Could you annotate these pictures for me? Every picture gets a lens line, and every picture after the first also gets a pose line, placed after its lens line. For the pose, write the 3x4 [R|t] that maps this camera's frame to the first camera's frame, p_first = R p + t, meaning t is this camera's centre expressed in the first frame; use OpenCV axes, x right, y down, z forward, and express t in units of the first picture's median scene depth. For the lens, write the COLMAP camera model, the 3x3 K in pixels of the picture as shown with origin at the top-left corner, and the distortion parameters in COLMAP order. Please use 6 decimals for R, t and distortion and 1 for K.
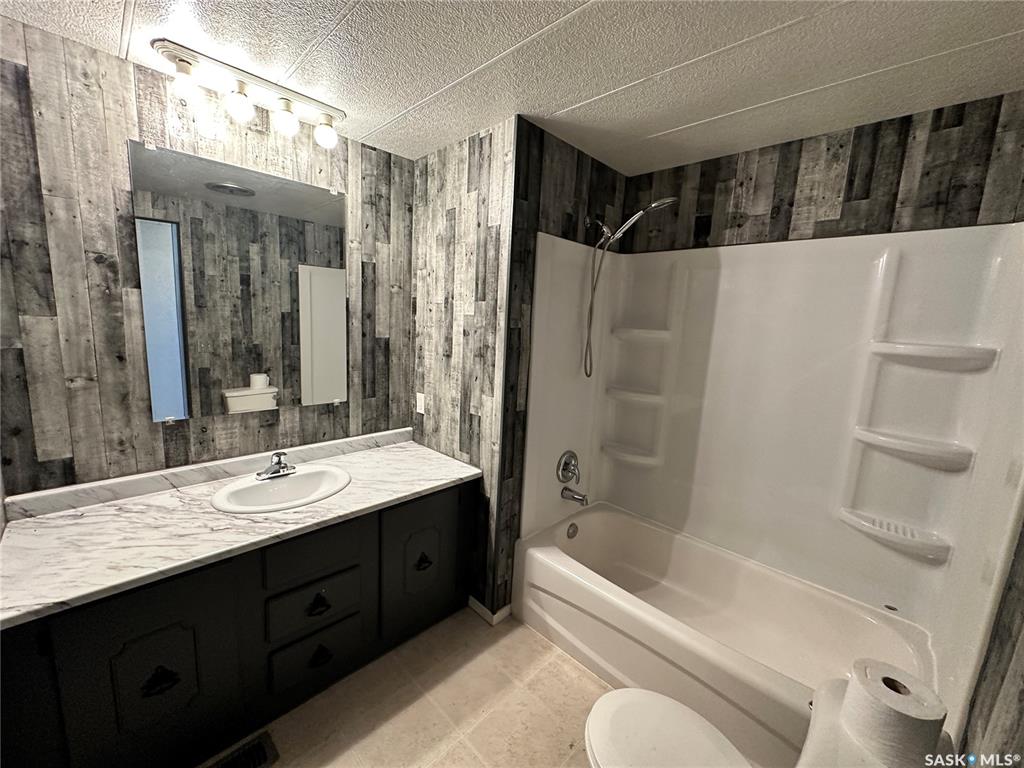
lens RADIAL K [[409.6, 0, 513.8], [0, 409.6, 383.7], [0, 0, 1]] dist [-0.000746, 0.000508]
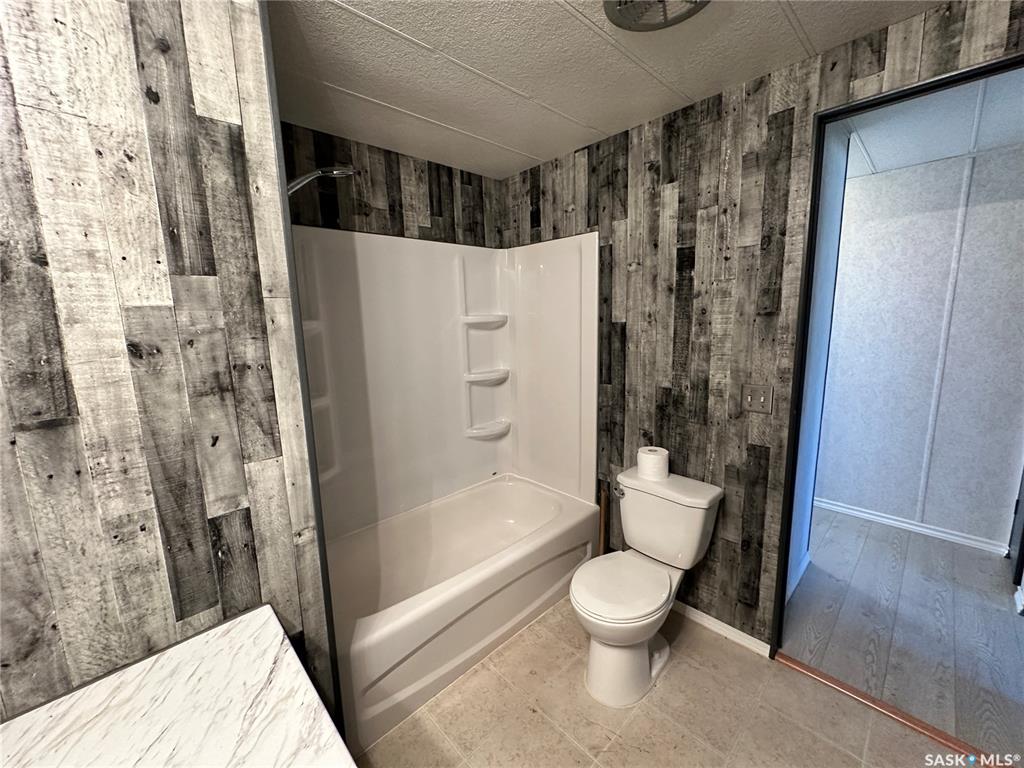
lens RADIAL K [[409.6, 0, 508.2], [0, 409.6, 385.3], [0, 0, 1]] dist [-0.000746, 0.000508]
pose [[0.037904, -0.211214, 0.976705, -0.555939], [0.193541, 0.960451, 0.200188, -0.108396], [-0.980360, 0.181444, 0.077284, 0.653009]]
